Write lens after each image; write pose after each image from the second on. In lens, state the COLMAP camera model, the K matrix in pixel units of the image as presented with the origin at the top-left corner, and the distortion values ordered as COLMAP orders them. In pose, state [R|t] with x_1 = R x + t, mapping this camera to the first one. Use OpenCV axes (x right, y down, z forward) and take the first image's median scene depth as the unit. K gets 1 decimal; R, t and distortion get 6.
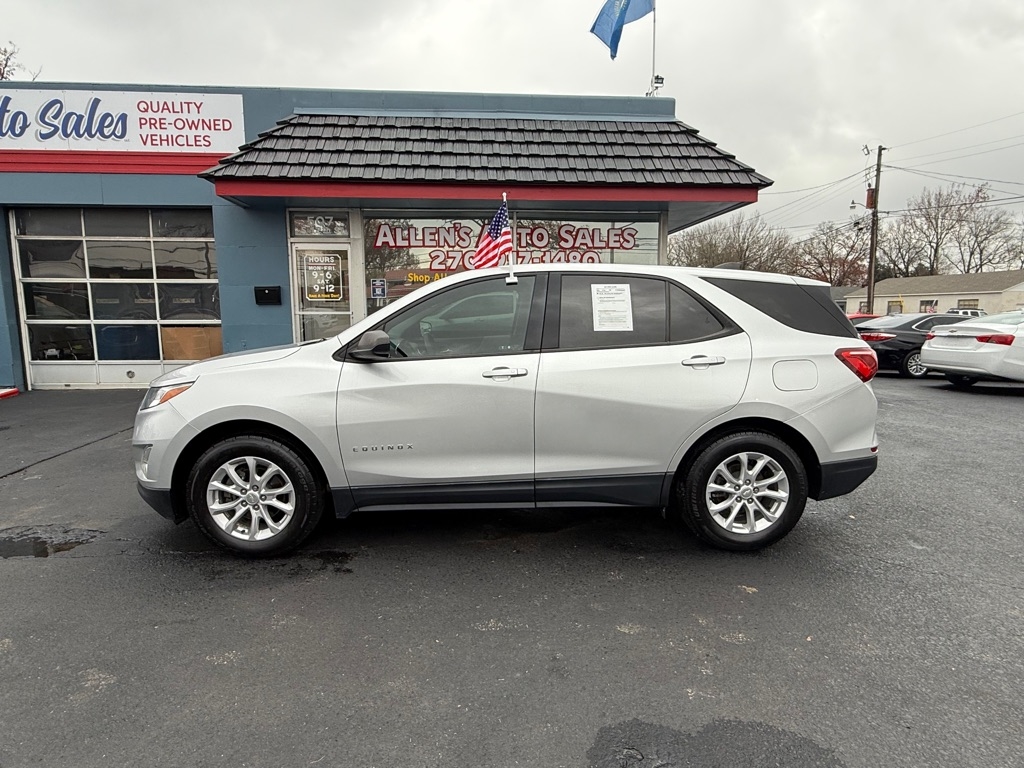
lens RADIAL K [[565.3, 0, 505.3], [0, 565.3, 384.5], [0, 0, 1]] dist [0.000400, -0.000315]
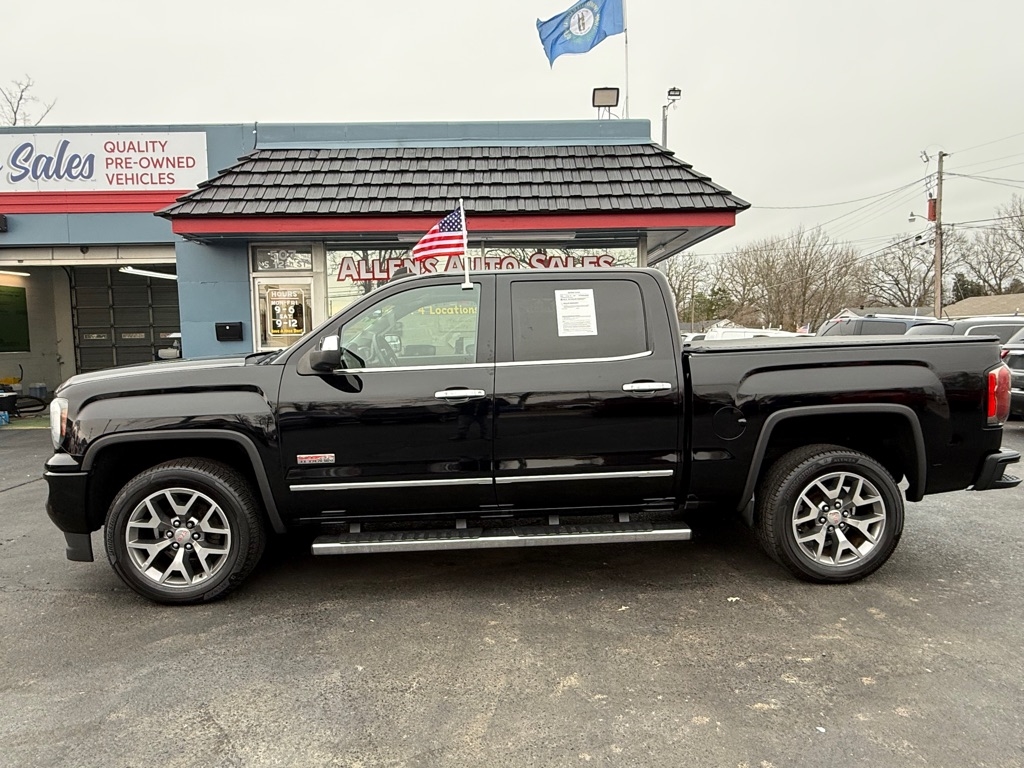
lens RADIAL K [[631.6, 0, 512.2], [0, 631.6, 384.2], [0, 0, 1]] dist [-0.000272, -0.000070]
pose [[0.997913, -0.007659, -0.064111, 0.141028], [0.004017, 0.998381, -0.056739, -0.003572], [0.064442, 0.056363, 0.996329, -0.048959]]
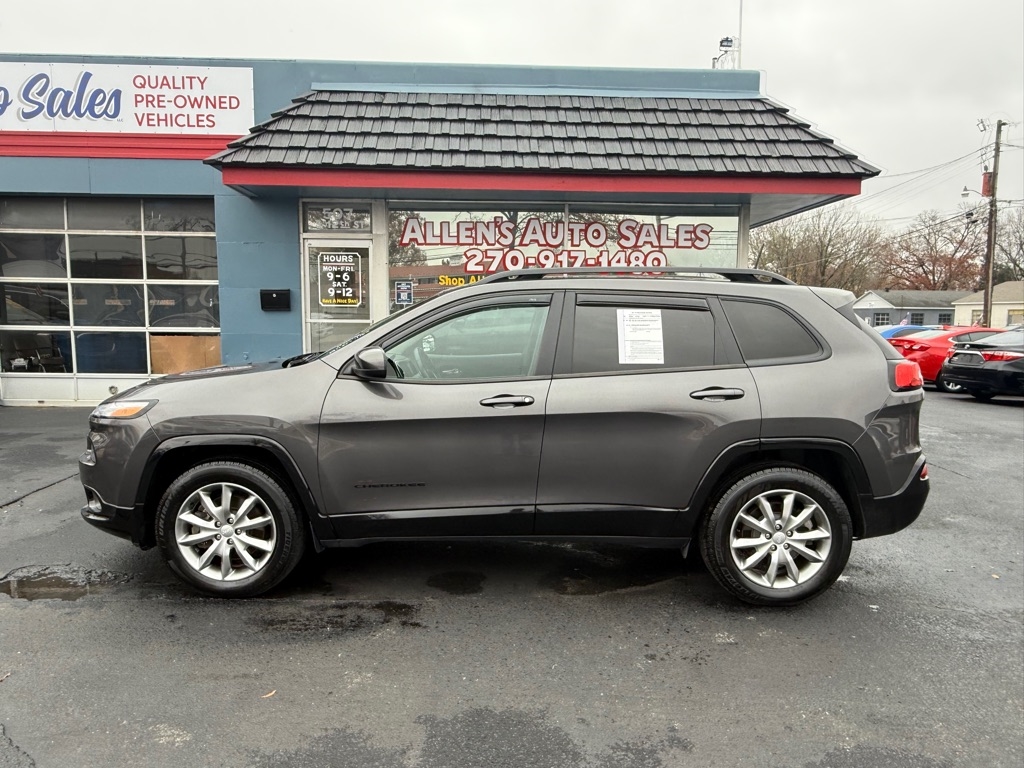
lens RADIAL K [[693.1, 0, 501.5], [0, 693.1, 387.8], [0, 0, 1]] dist [-0.000875, 0.001552]
pose [[0.999375, 0.014159, -0.032389, -0.045294], [-0.014956, 0.999588, -0.024505, -0.005110], [0.032029, 0.024974, 0.999175, -0.030731]]
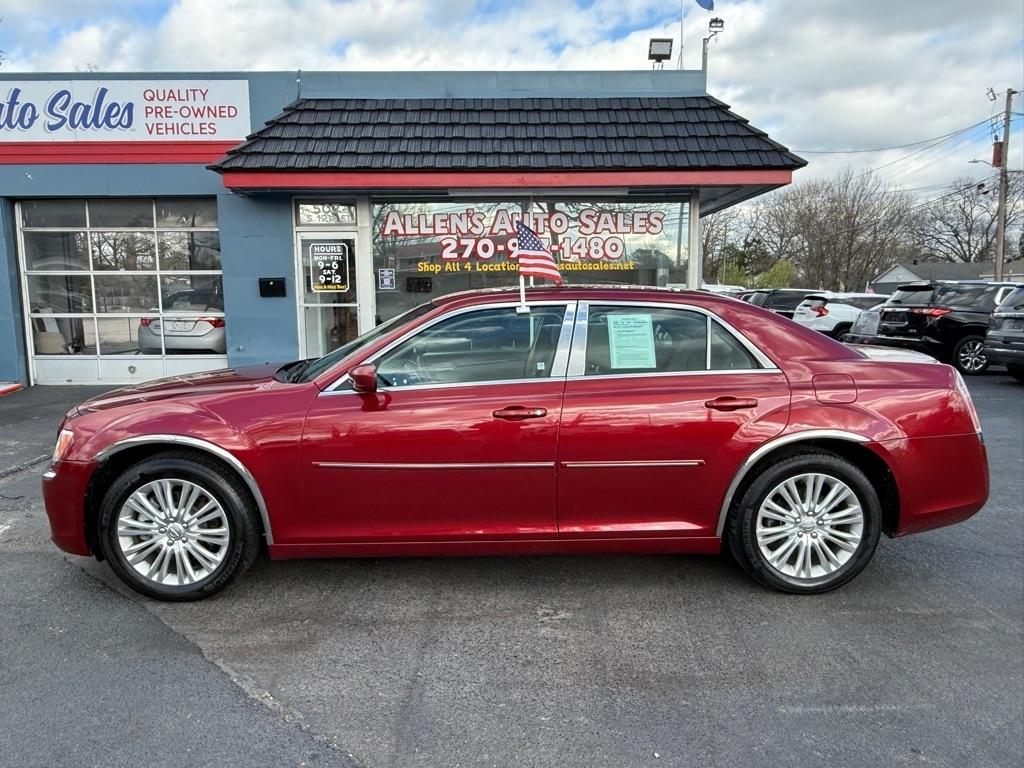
lens RADIAL K [[736.7, 0, 506.8], [0, 736.7, 386.8], [0, 0, 1]] dist [0.001526, -0.004003]
pose [[0.998162, 0.002425, -0.060546, 0.053732], [-0.002700, 0.999986, -0.004463, 0.015959], [0.060534, 0.004618, 0.998155, -0.228094]]
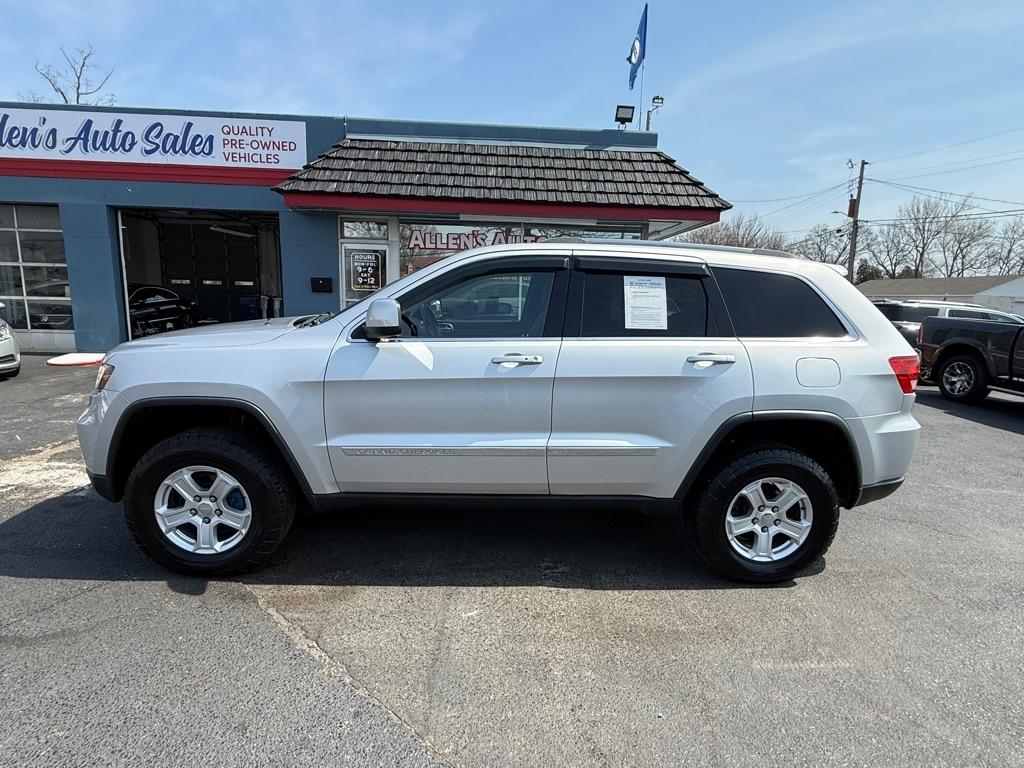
lens RADIAL K [[526.3, 0, 509.5], [0, 526.3, 382.8], [0, 0, 1]] dist [-0.000677, -0.000628]
pose [[0.999177, 0.035389, -0.019826, 0.024771], [-0.034704, 0.998823, 0.033883, 0.003816], [0.021001, -0.033167, 0.999229, -0.161116]]
